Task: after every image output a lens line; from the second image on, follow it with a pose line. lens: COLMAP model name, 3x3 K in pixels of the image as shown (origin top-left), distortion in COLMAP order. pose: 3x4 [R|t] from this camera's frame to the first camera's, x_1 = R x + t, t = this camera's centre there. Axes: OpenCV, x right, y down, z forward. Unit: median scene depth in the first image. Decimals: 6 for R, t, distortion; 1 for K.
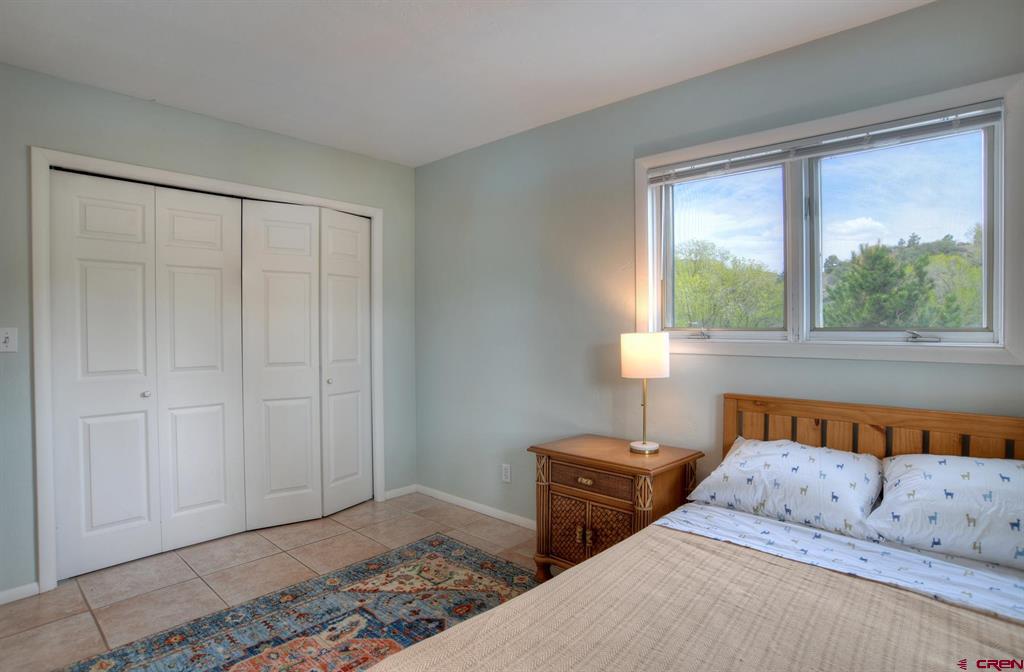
lens RADIAL K [[546.8, 0, 512.0], [0, 546.8, 336.0], [0, 0, 1]] dist [-0.053992, 0.000529]
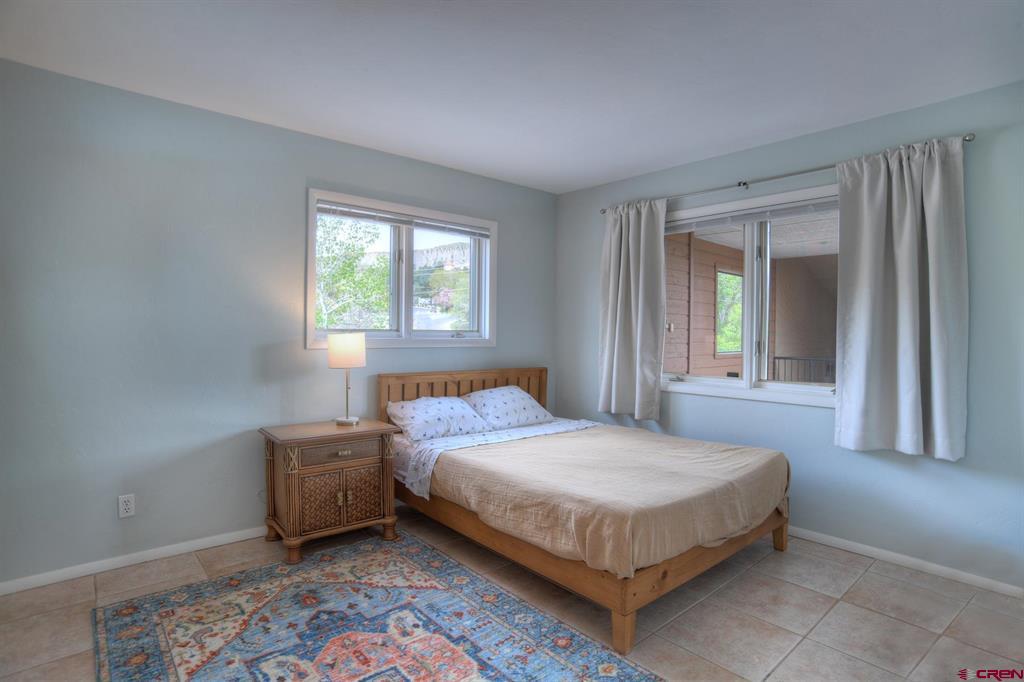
lens RADIAL K [[536.3, 0, 525.4], [0, 536.3, 338.8], [0, 0, 1]] dist [-0.002053, 0.001792]
pose [[0.086588, -0.016527, 0.996107, -1.056599], [-0.006177, 0.999834, 0.017126, -0.018765], [-0.996225, -0.007636, 0.086472, 0.487516]]
